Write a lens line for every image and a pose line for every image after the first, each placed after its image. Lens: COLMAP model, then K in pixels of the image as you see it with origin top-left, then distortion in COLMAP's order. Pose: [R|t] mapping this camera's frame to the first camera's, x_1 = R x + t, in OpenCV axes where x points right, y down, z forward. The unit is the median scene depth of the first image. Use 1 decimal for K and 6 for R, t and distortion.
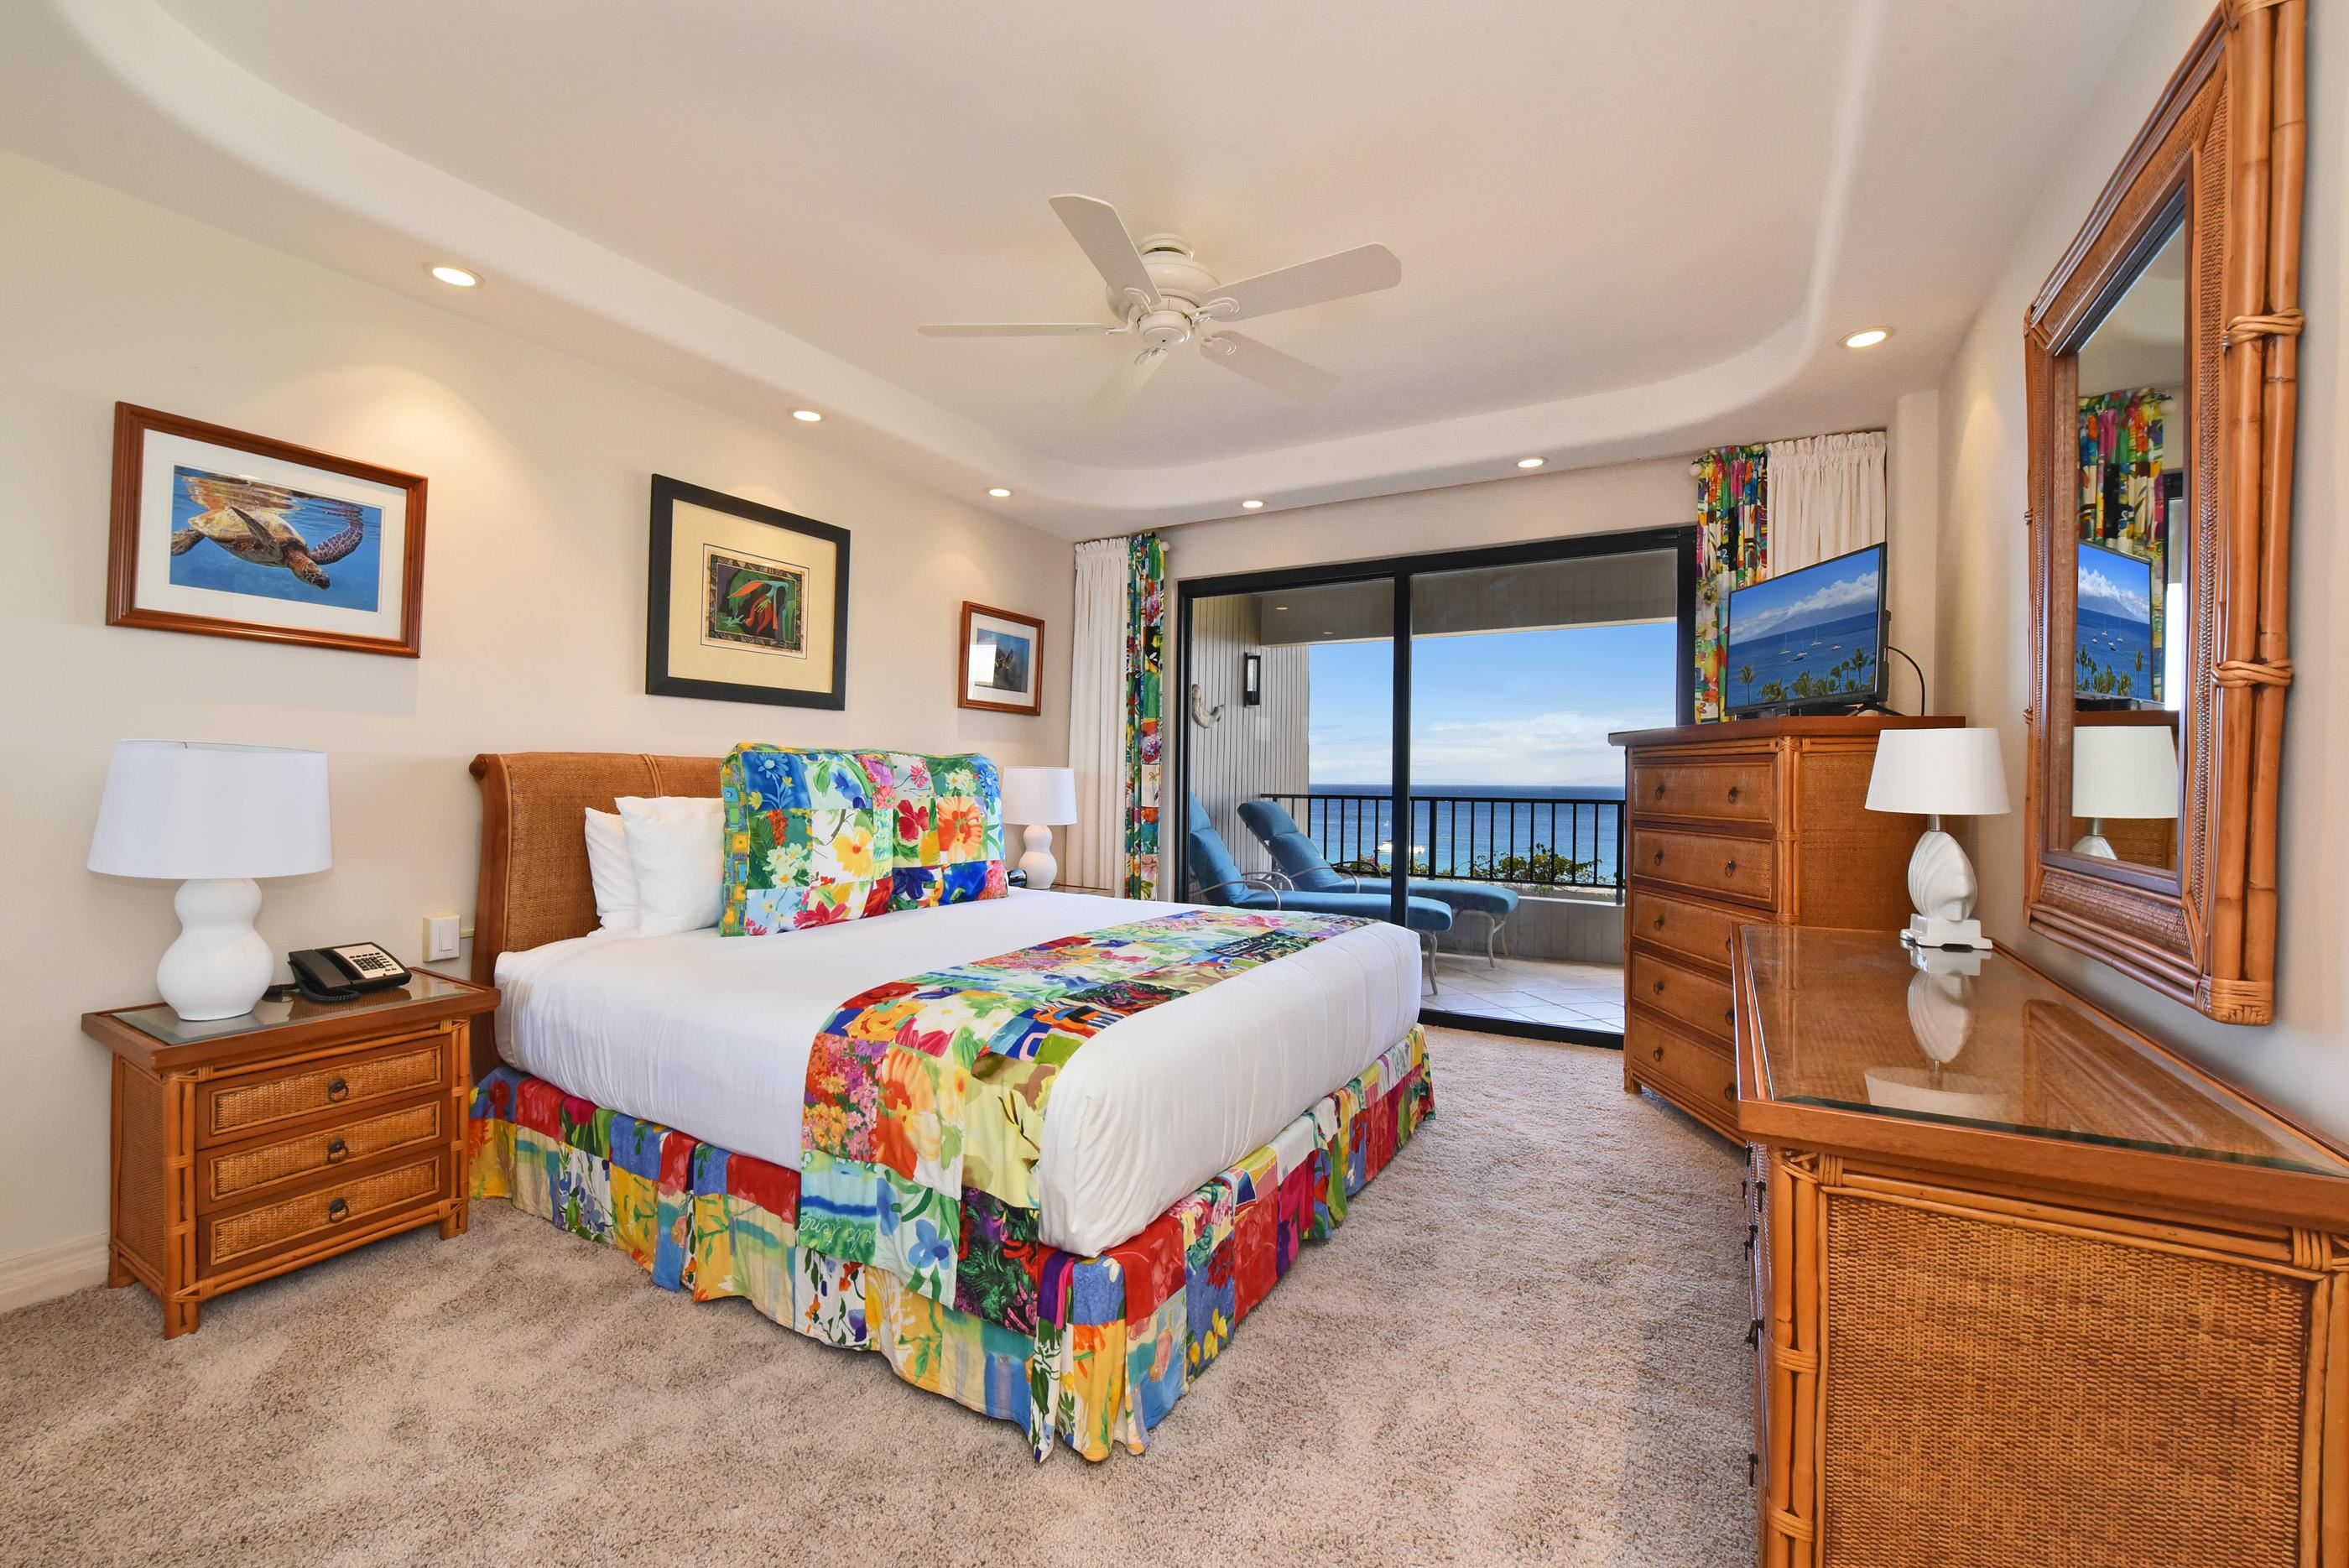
lens RADIAL K [[976.8, 0, 1165.0], [0, 976.8, 789.6], [0, 0, 1]] dist [-0.001724, -0.000409]
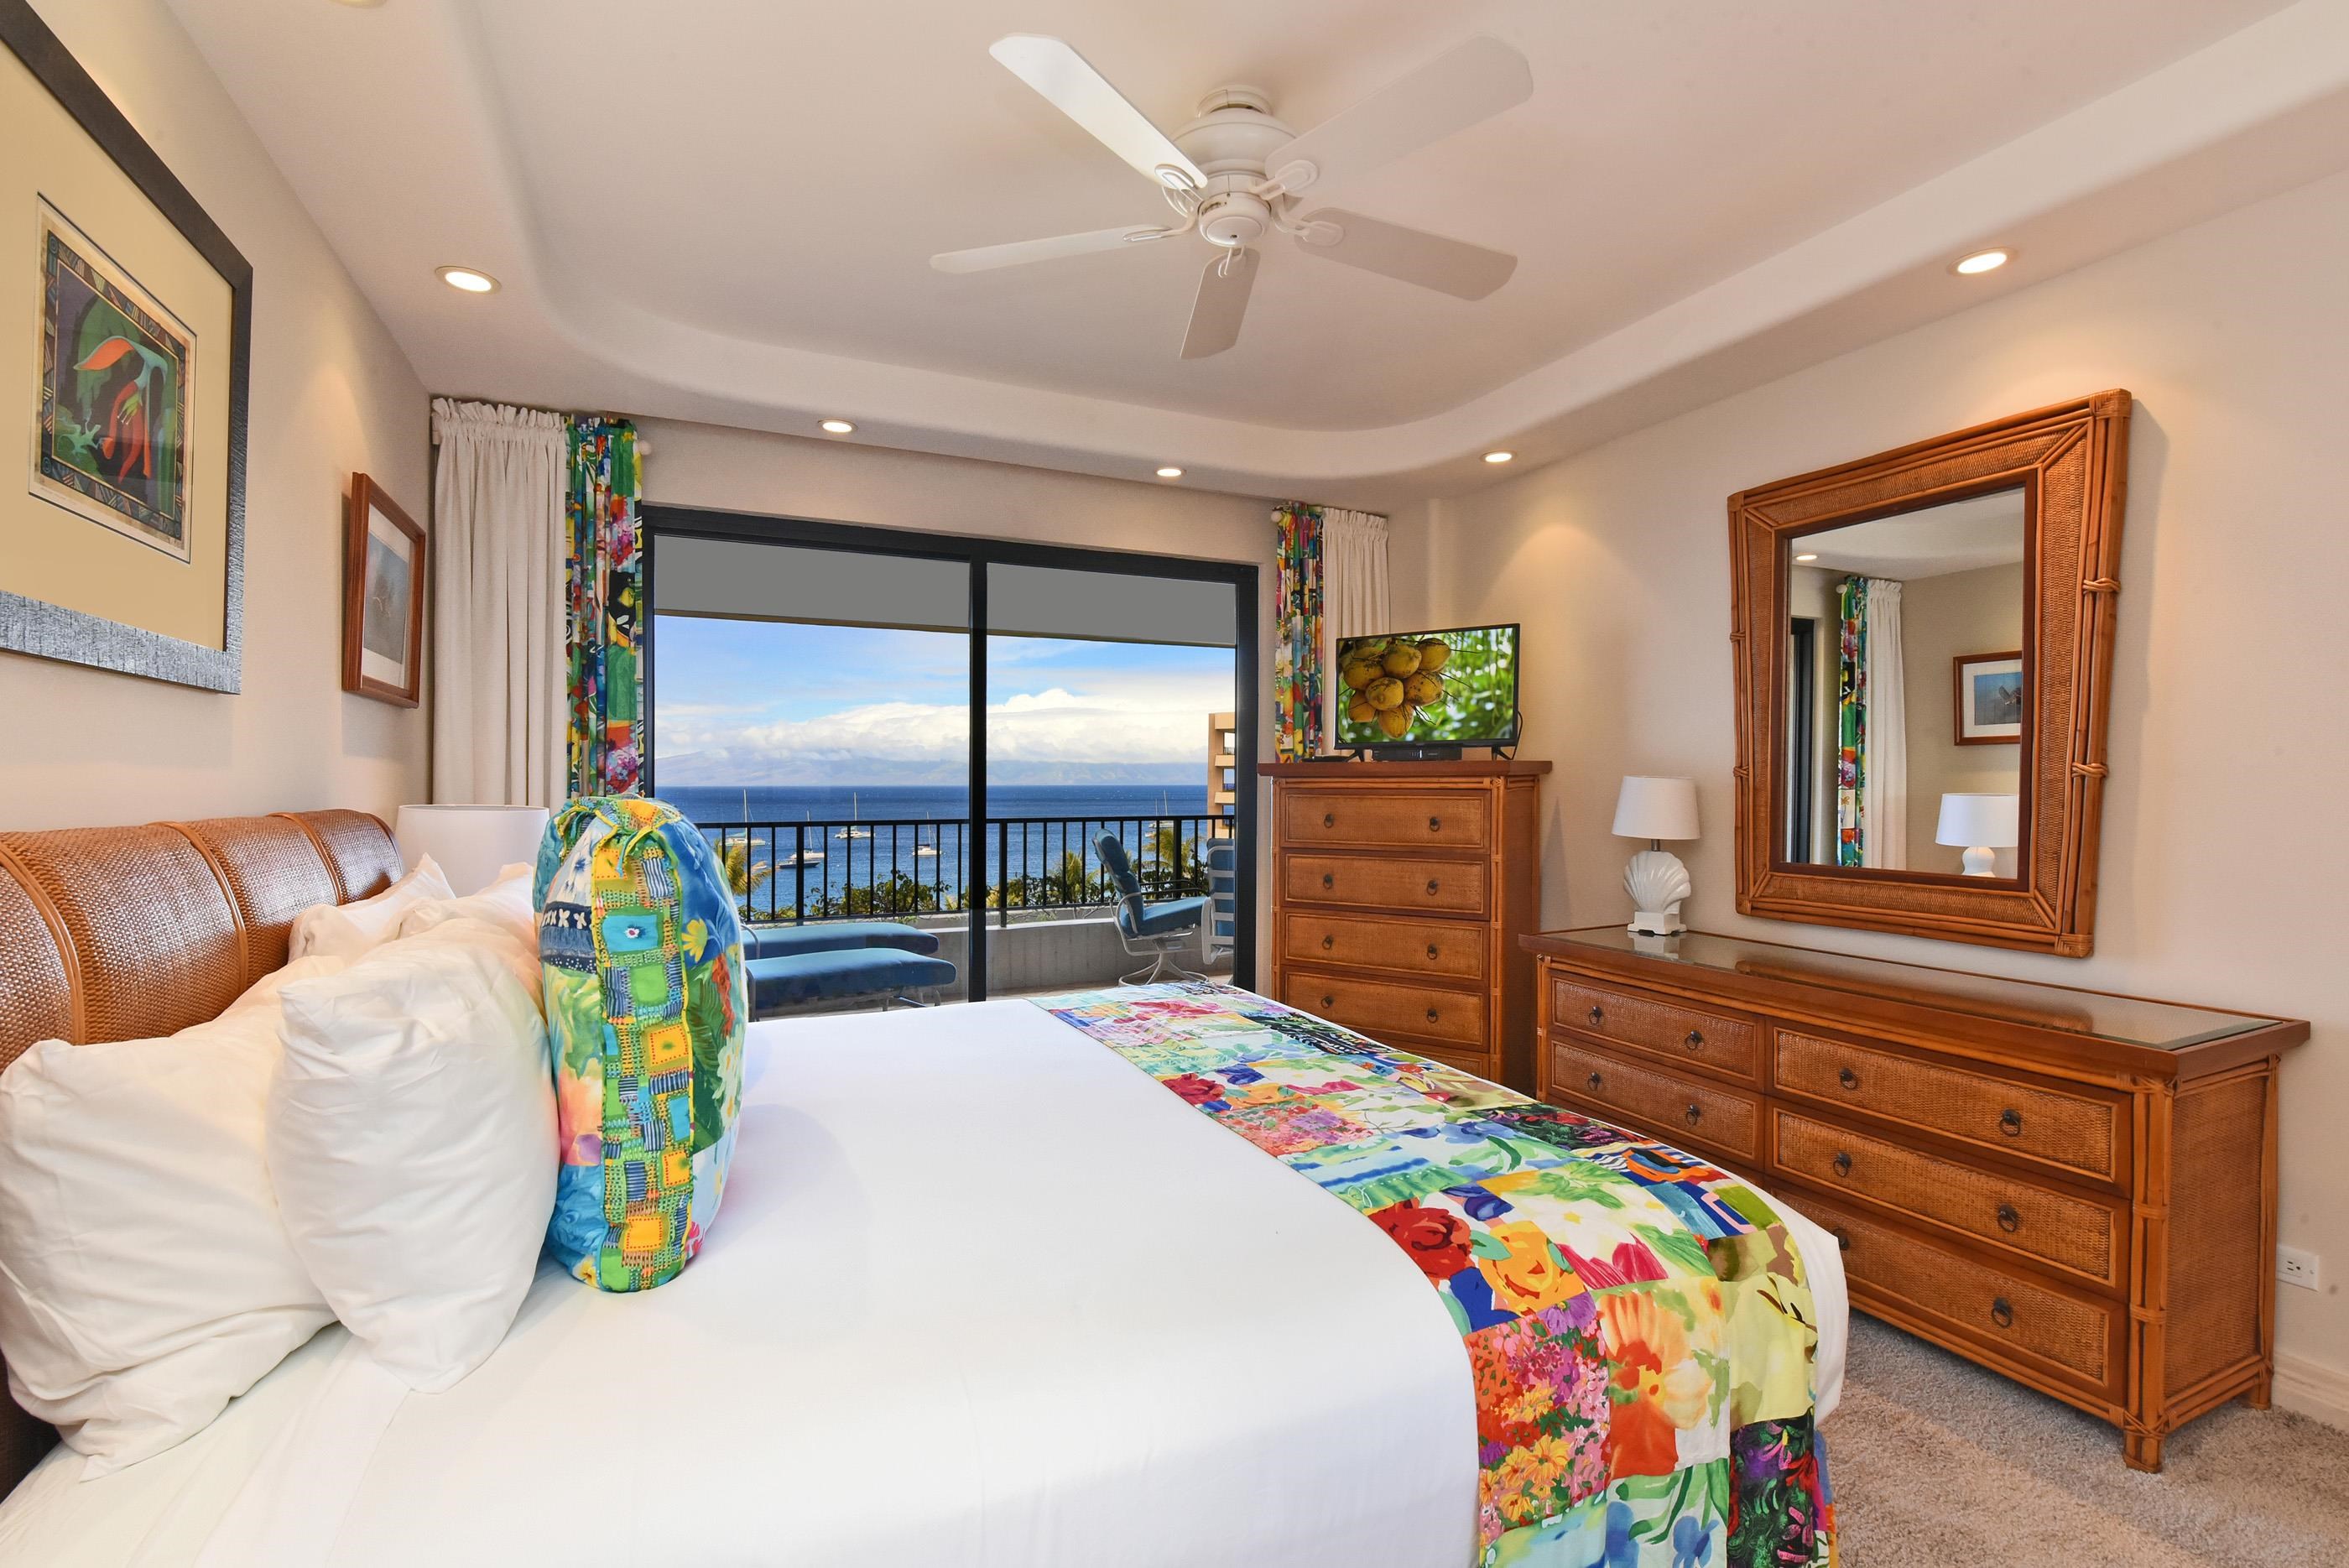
lens RADIAL K [[1075.9, 0, 1223.8], [0, 1075.9, 804.3], [0, 0, 1]] dist [-0.003200, -0.000245]
pose [[0.551744, -0.026295, 0.833599, -0.541404], [0.013541, 0.999654, 0.022570, -0.043566], [-0.833904, -0.001166, 0.551908, 0.442703]]
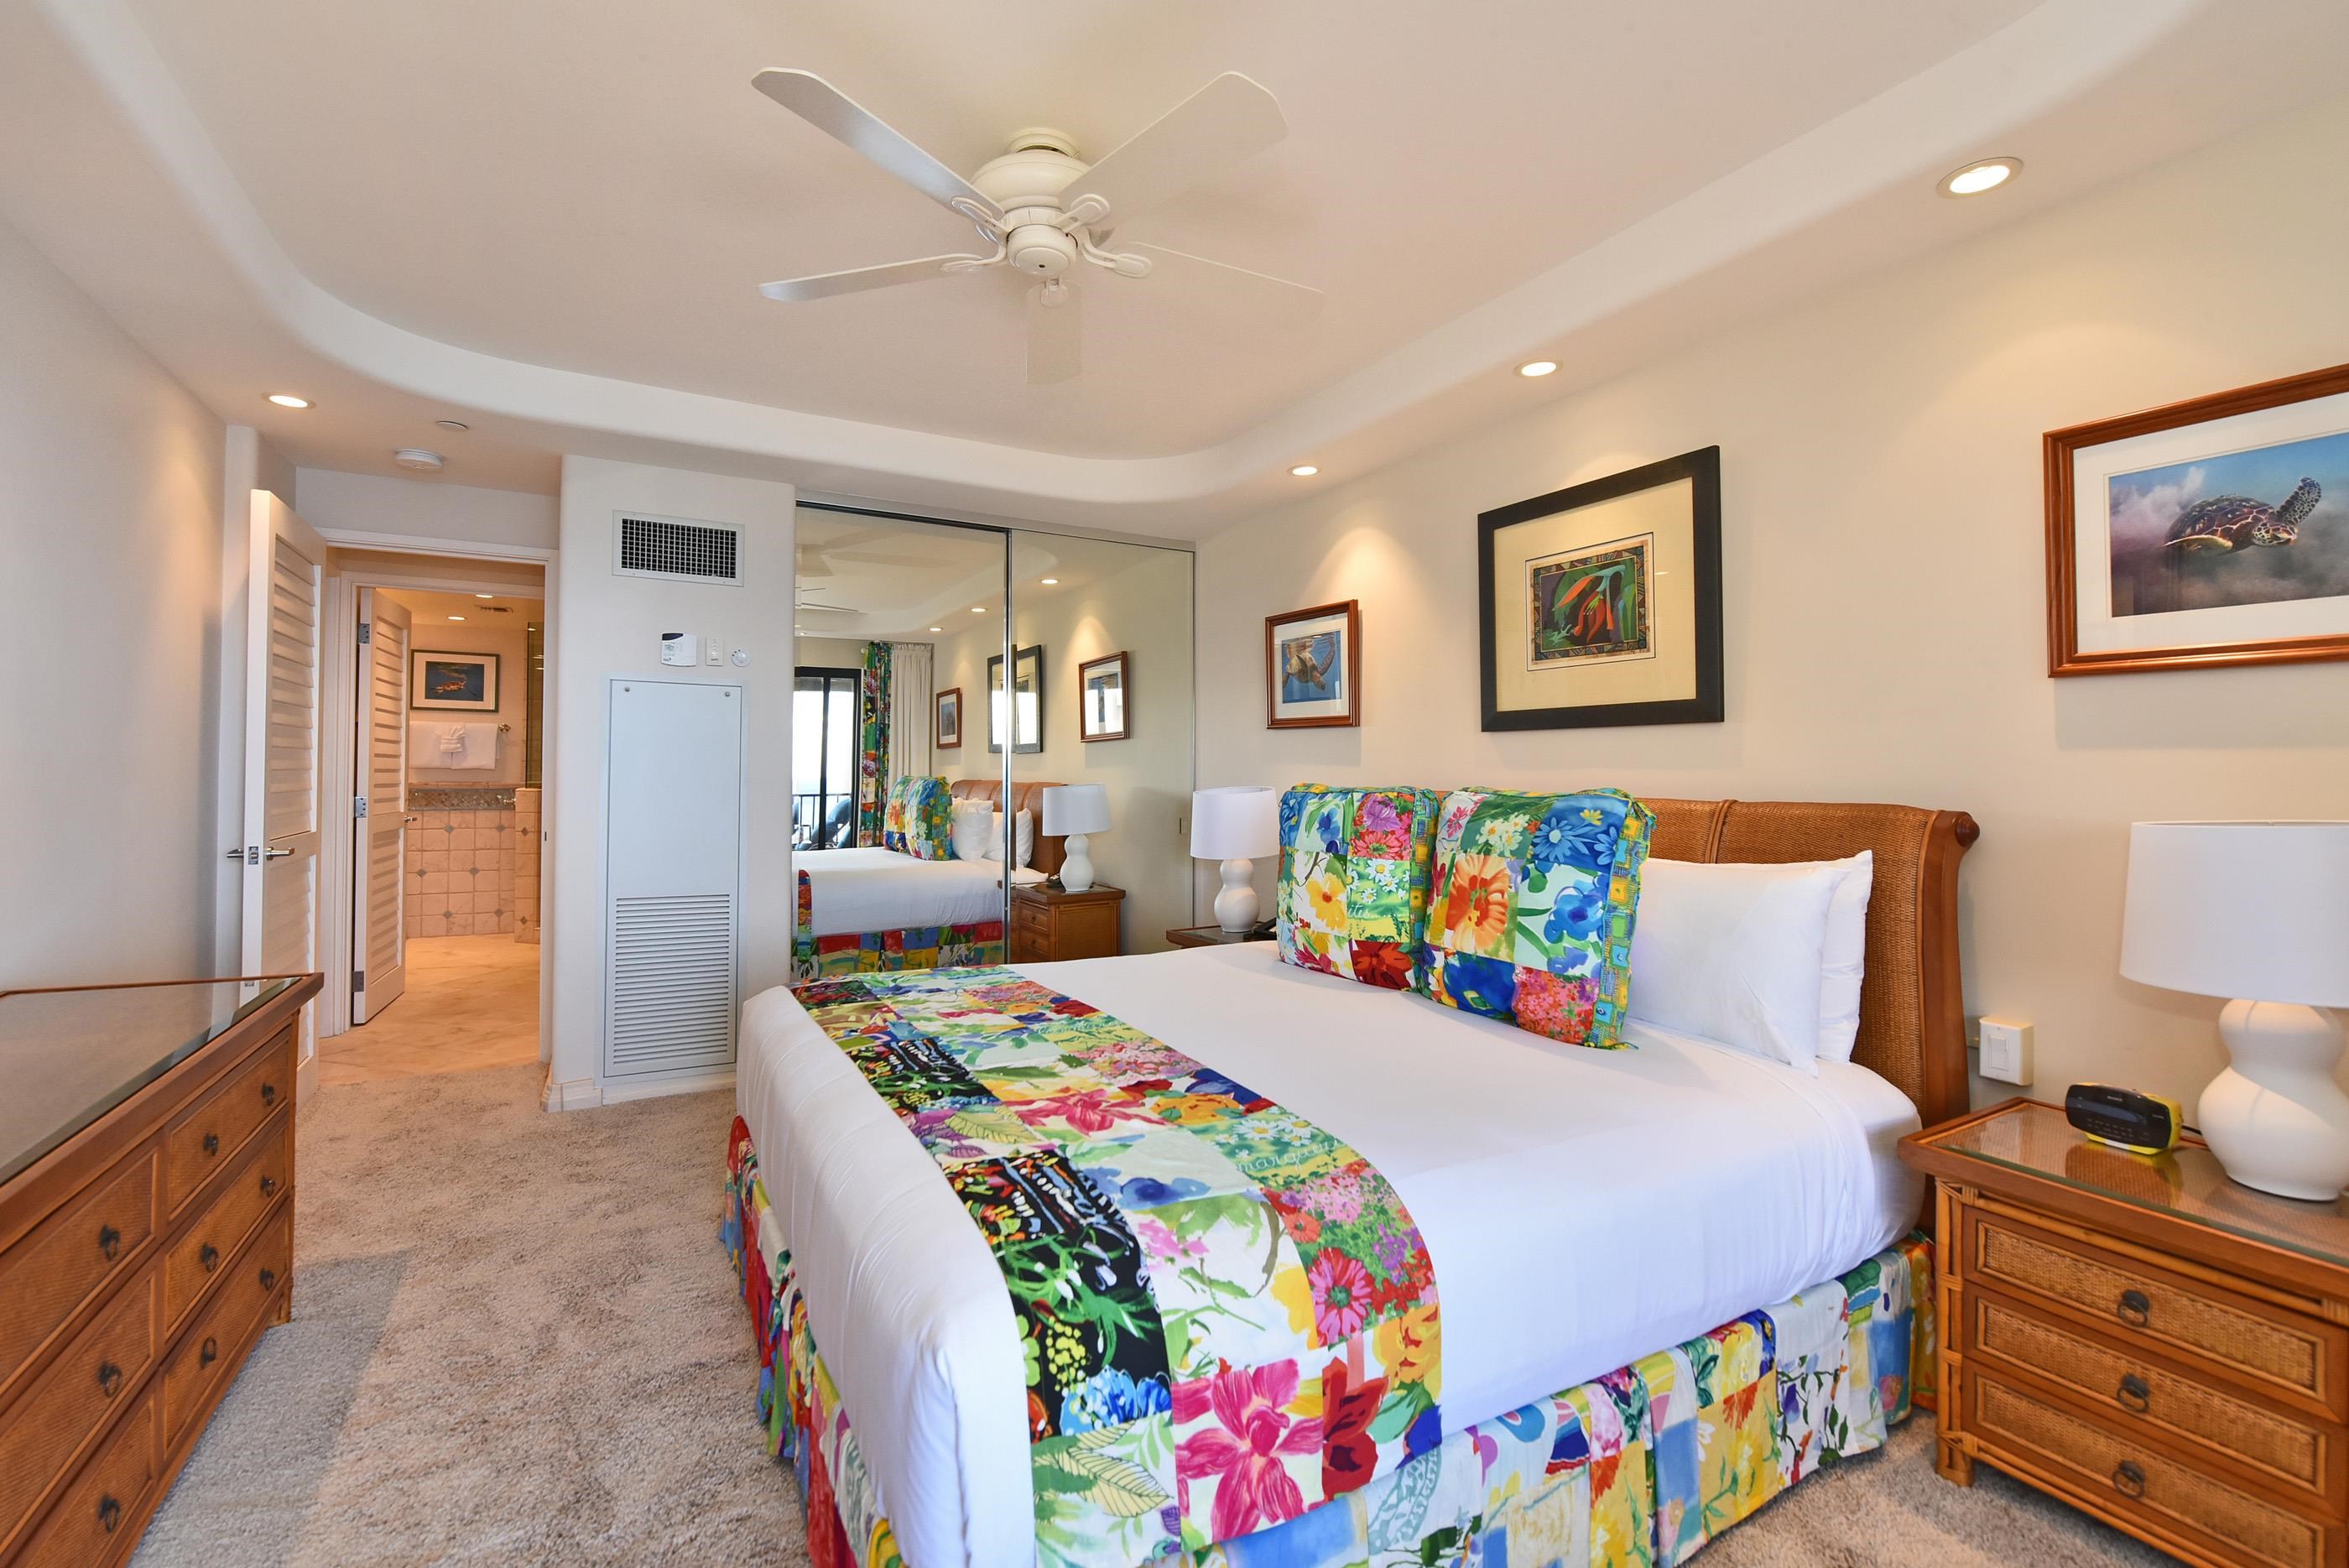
lens RADIAL K [[965.1, 0, 1173.5], [0, 965.1, 775.4], [0, 0, 1]] dist [-0.010557, -0.000302]
pose [[-0.495062, -0.010290, -0.868796, 0.460083], [-0.018957, 0.999820, -0.001040, -0.042175], [0.868651, 0.015955, -0.495168, 1.127809]]
